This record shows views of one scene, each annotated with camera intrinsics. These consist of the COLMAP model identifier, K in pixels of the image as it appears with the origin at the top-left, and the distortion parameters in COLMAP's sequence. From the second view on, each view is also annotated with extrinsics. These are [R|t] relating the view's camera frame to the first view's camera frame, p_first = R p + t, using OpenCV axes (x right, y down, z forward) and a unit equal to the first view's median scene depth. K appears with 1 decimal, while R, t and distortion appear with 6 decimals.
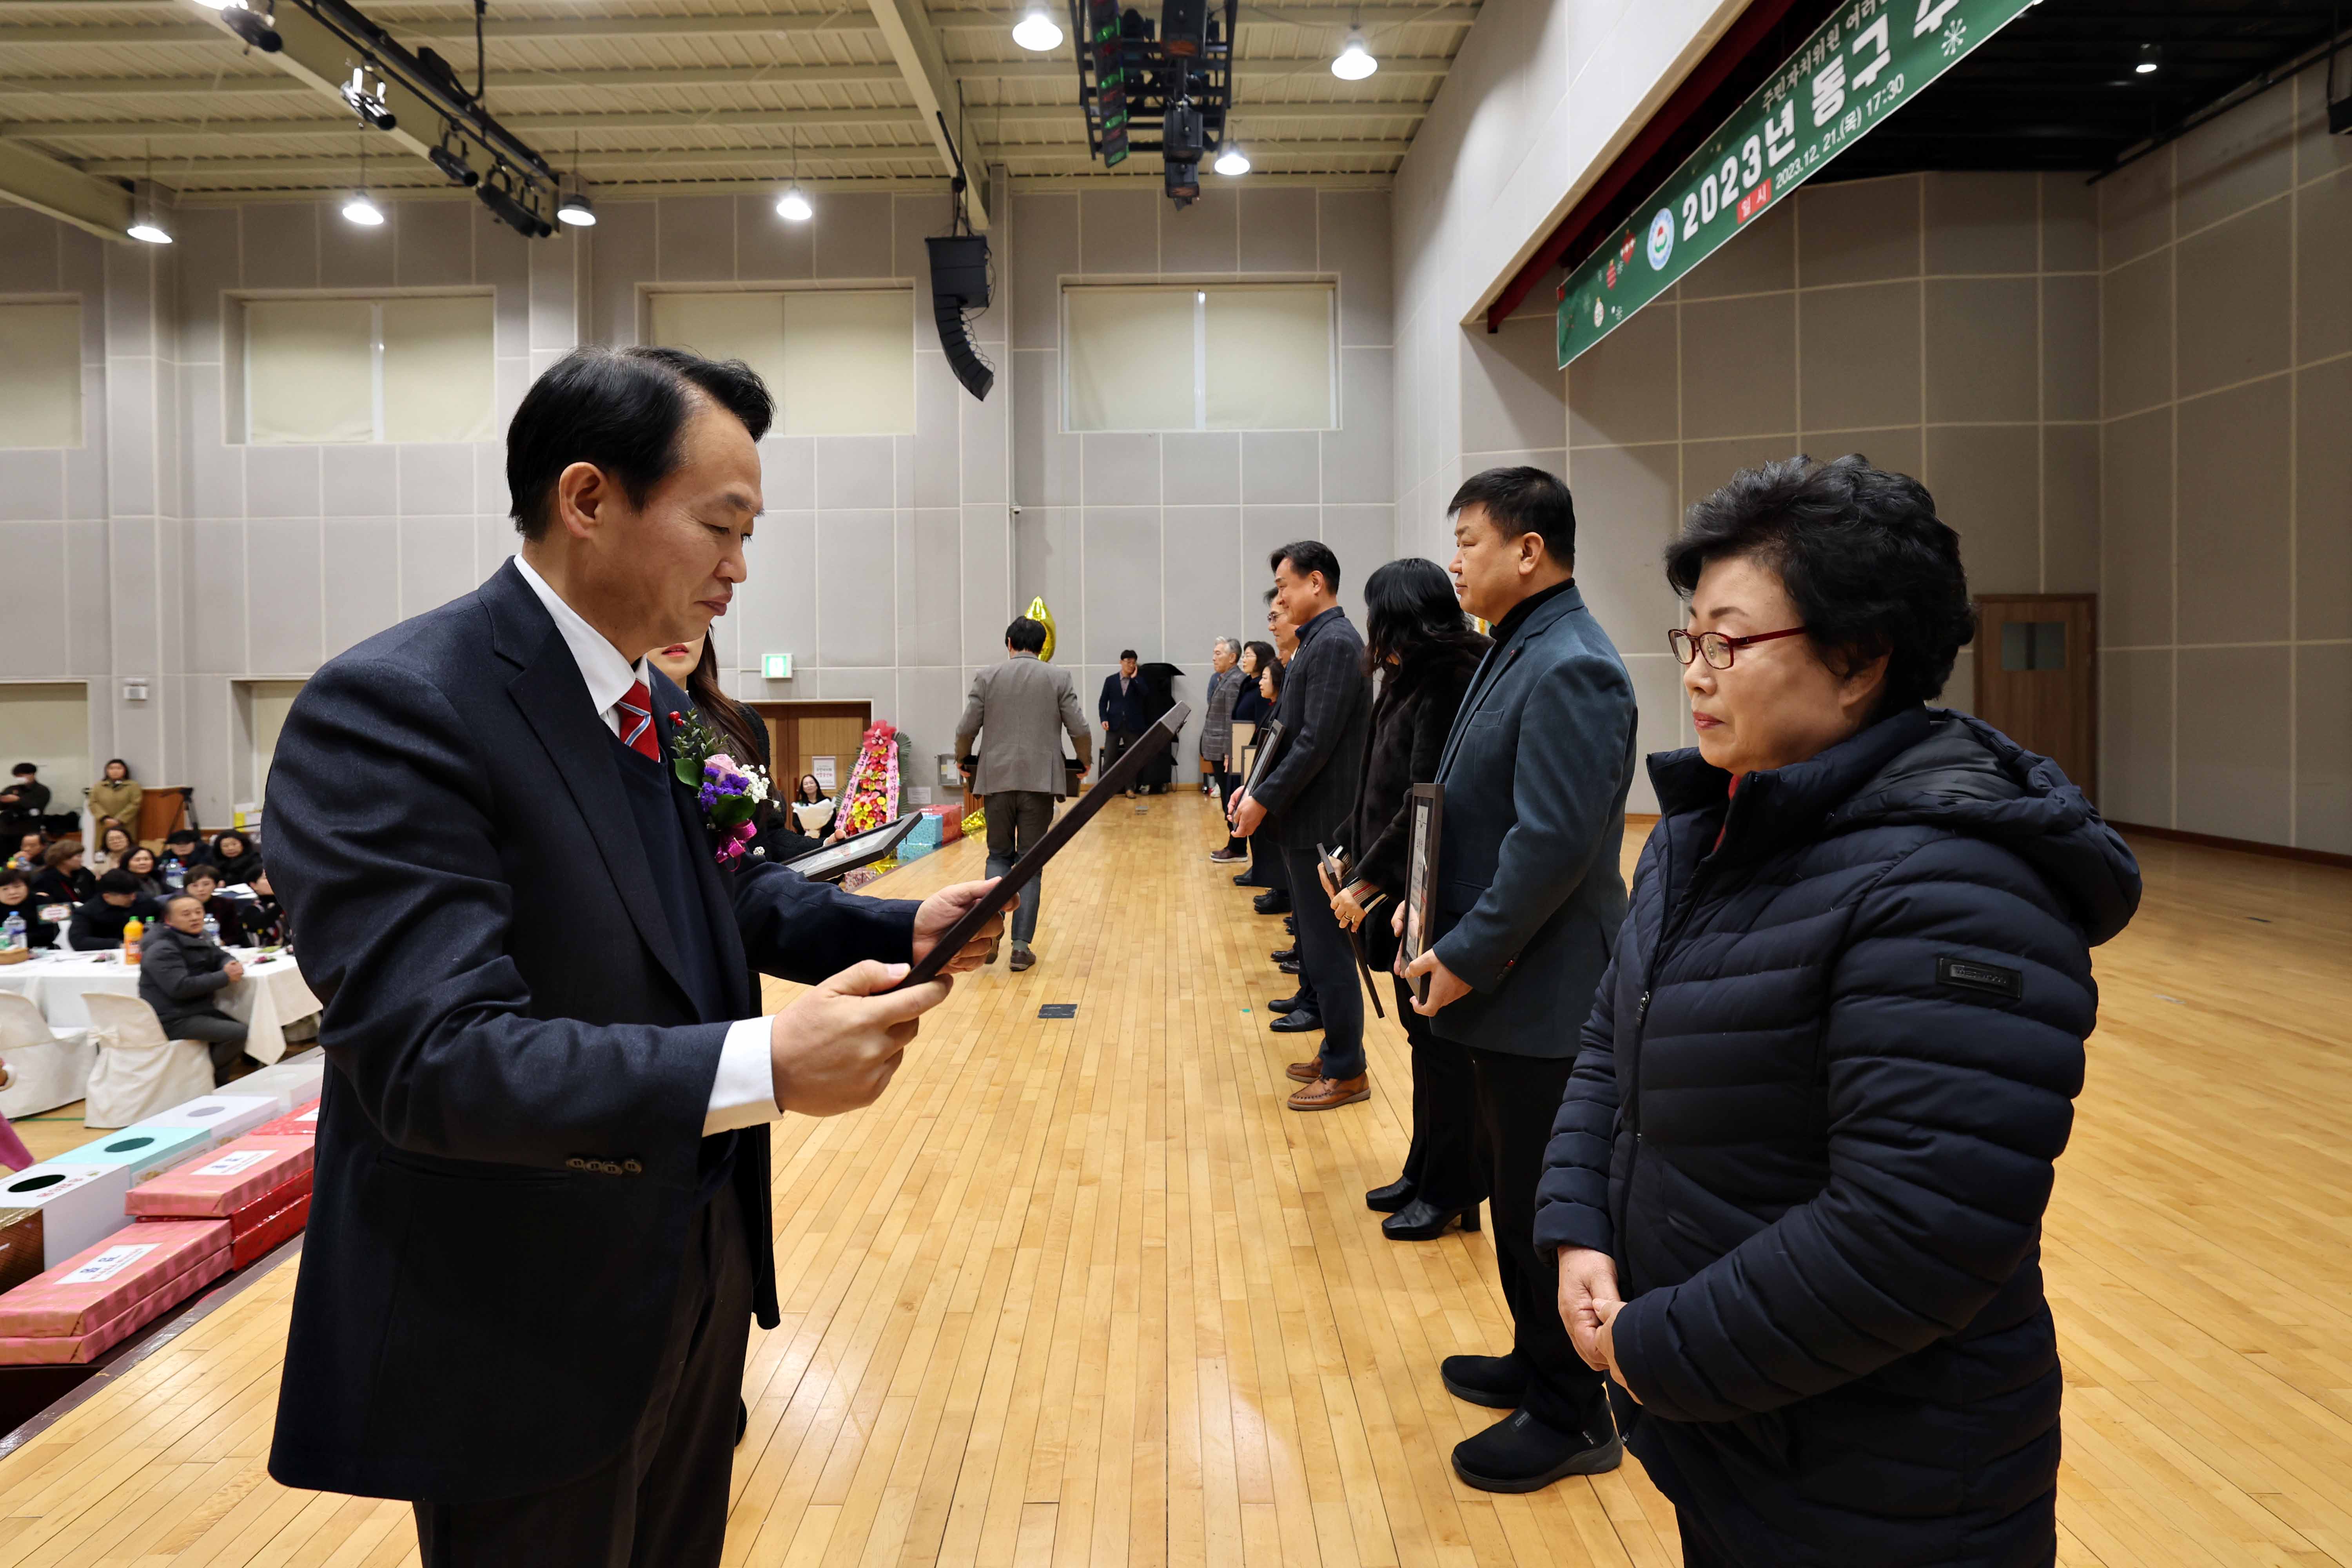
lens RADIAL K [[1169.9, 0, 1176.4], [0, 1169.9, 693.4], [0, 0, 1]] dist [-0.022173, 0.007592]
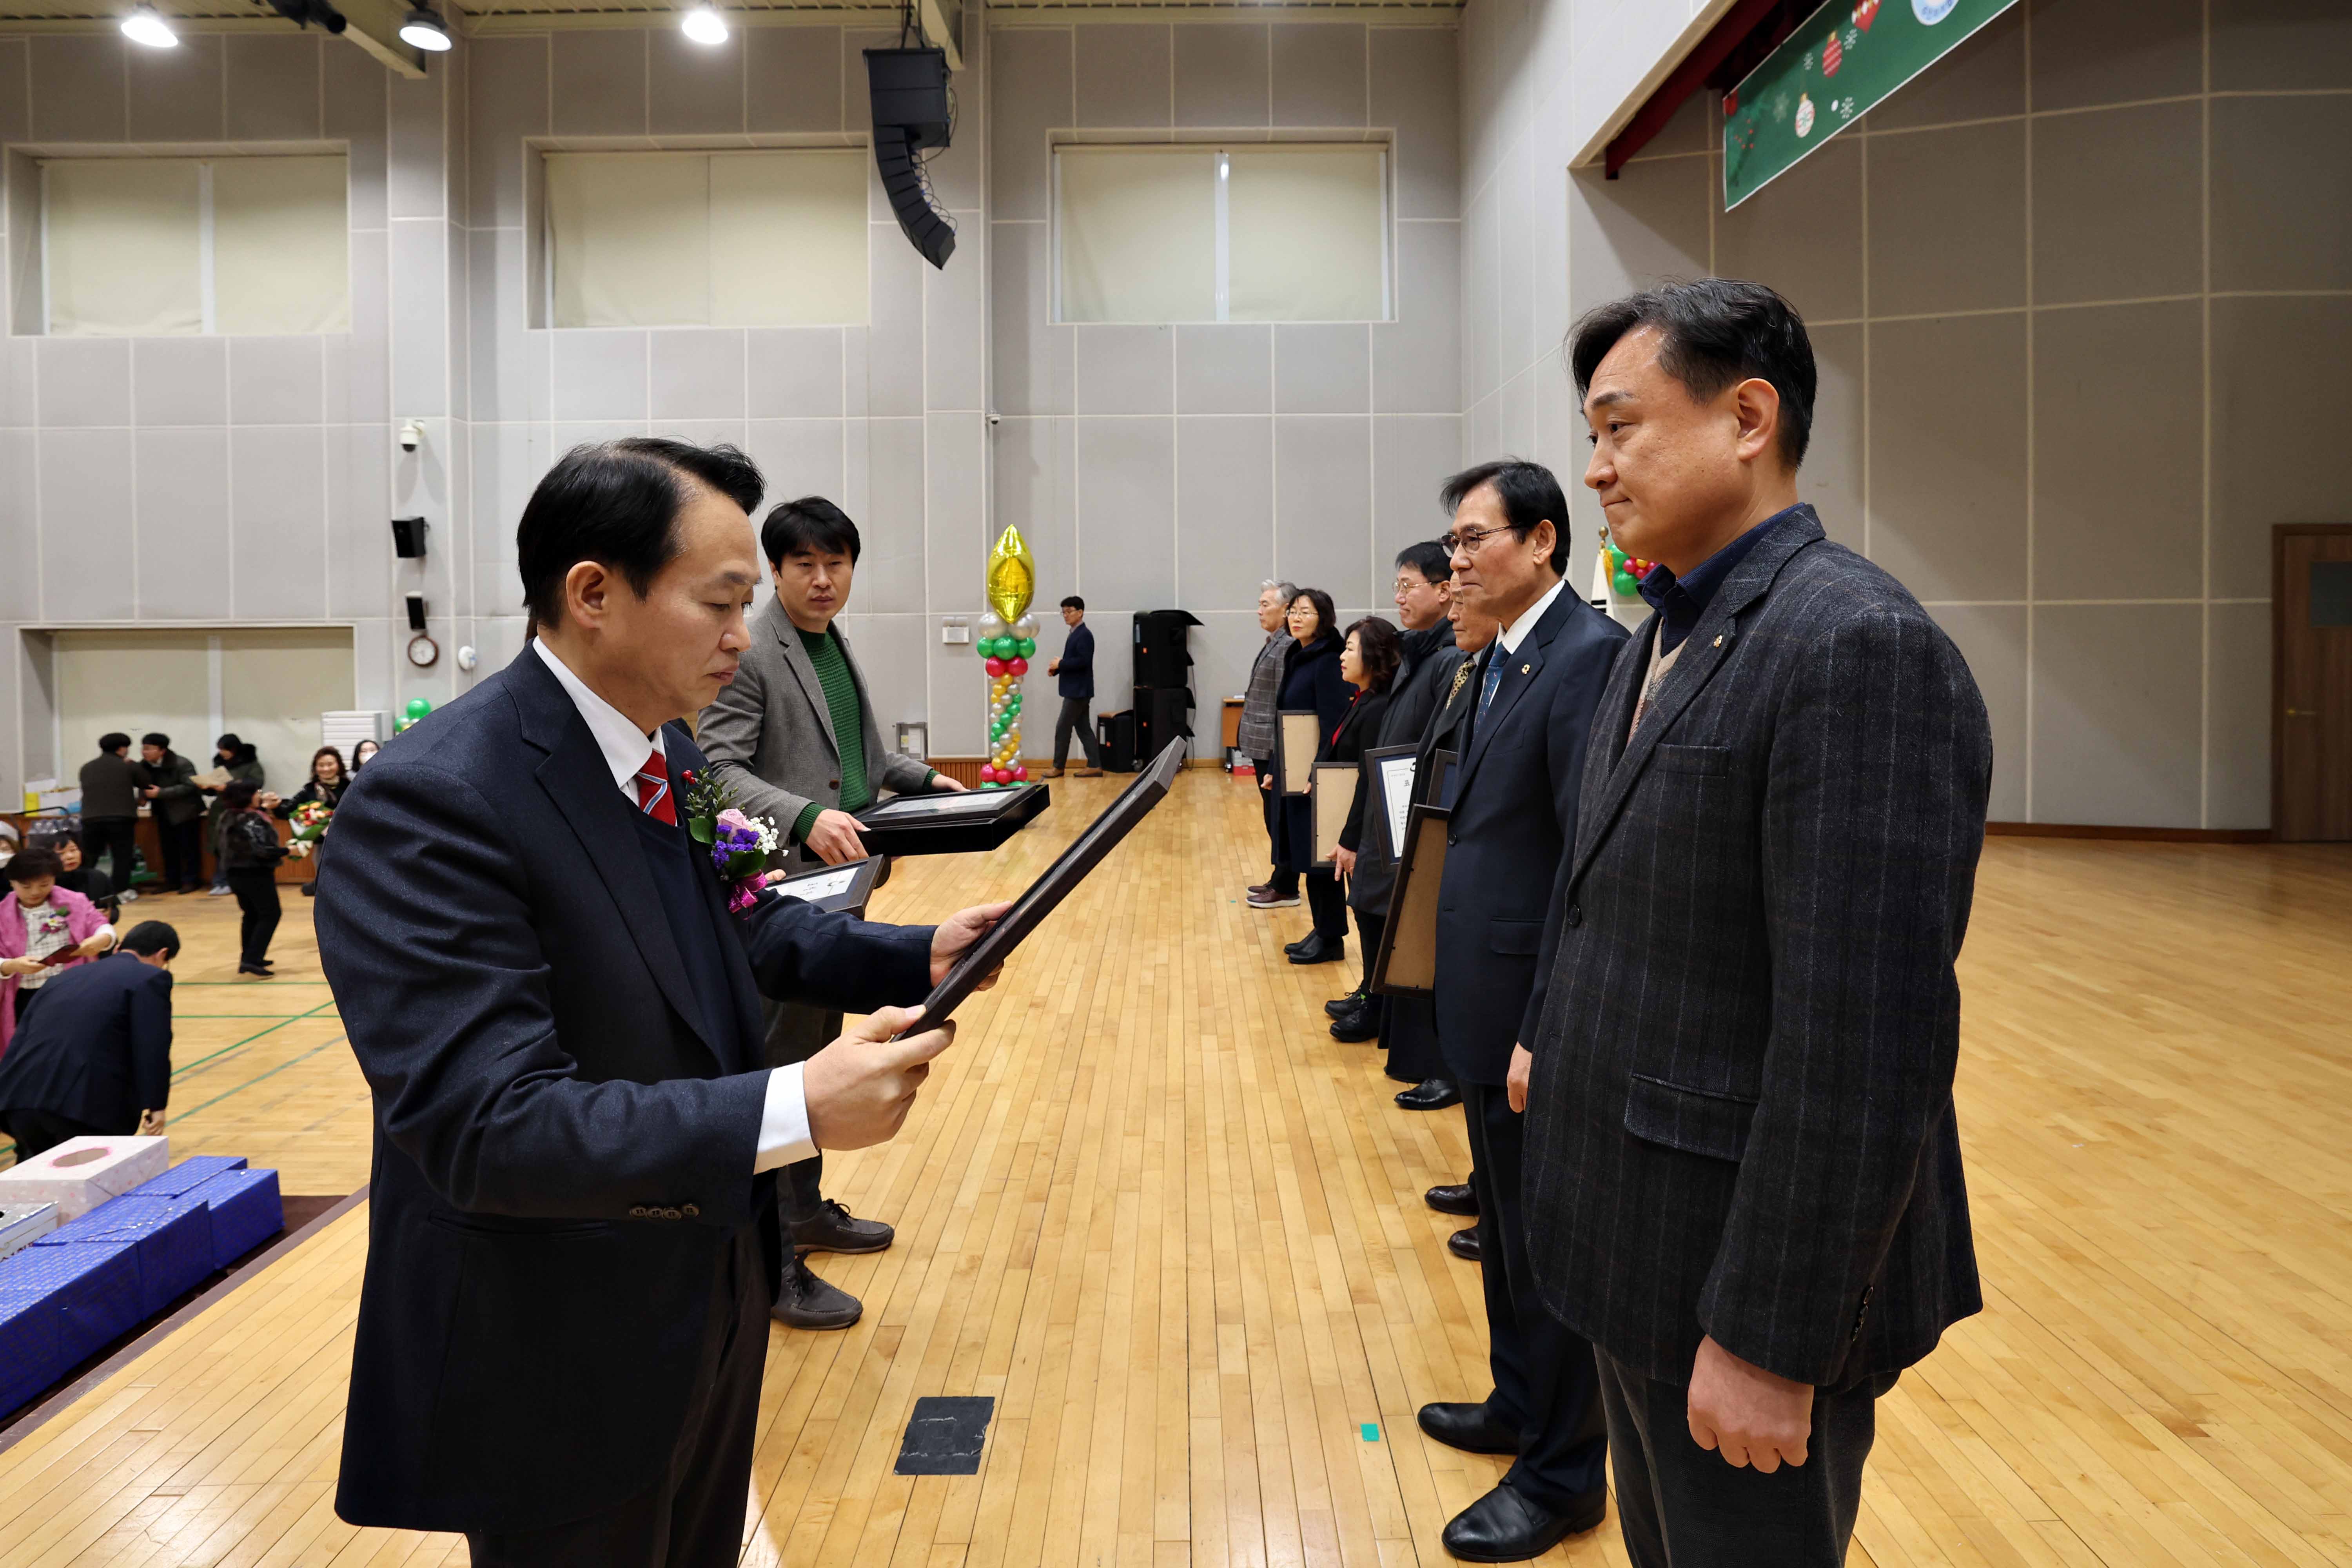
lens RADIAL K [[1109.9, 0, 1204.0], [0, 1109.9, 645.1], [0, 0, 1]] dist [-0.026506, 0.007751]
pose [[0.999881, 0.001298, 0.015378, -0.004847], [-0.001534, 0.999881, 0.015357, -0.015141], [-0.015356, -0.015379, 0.999764, 0.266585]]
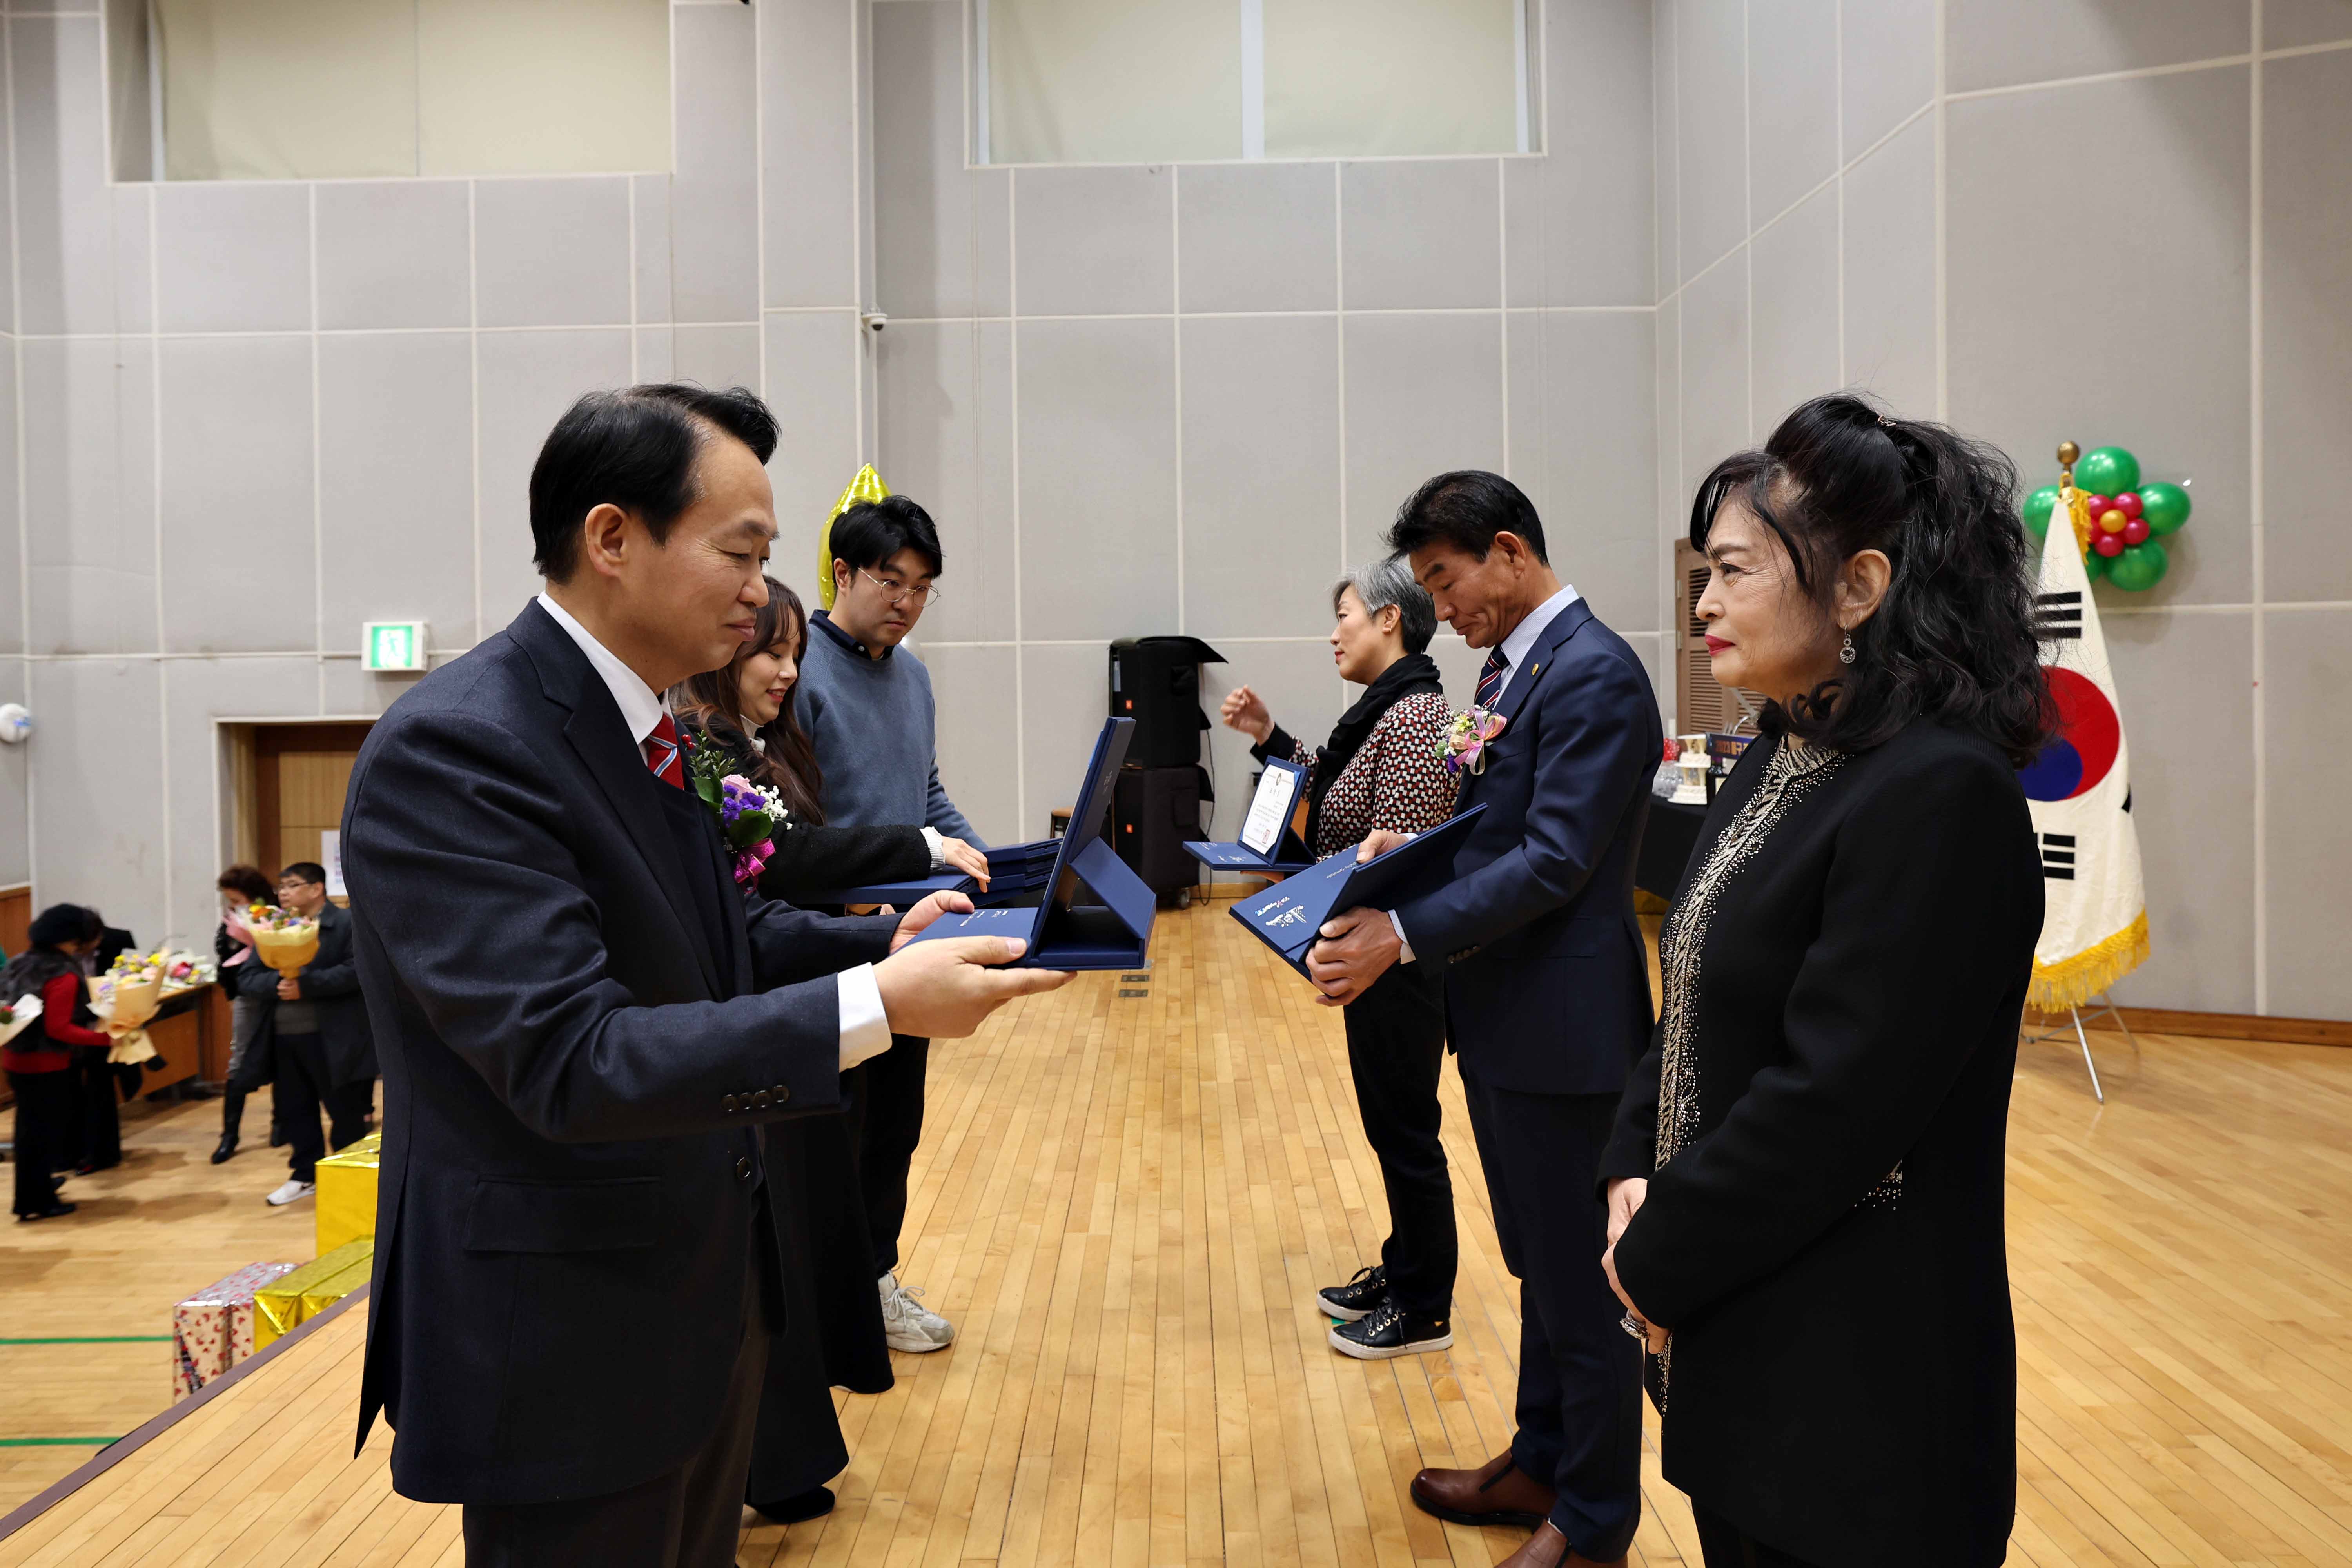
lens RADIAL K [[1377.4, 0, 1150.9], [0, 1377.4, 669.5], [0, 0, 1]] dist [-0.011667, 0.013700]
pose [[0.999647, -0.005027, -0.026086, -0.011000], [0.004865, 0.999969, -0.006252, -0.009616], [0.026116, 0.006123, 0.999640, 0.508546]]
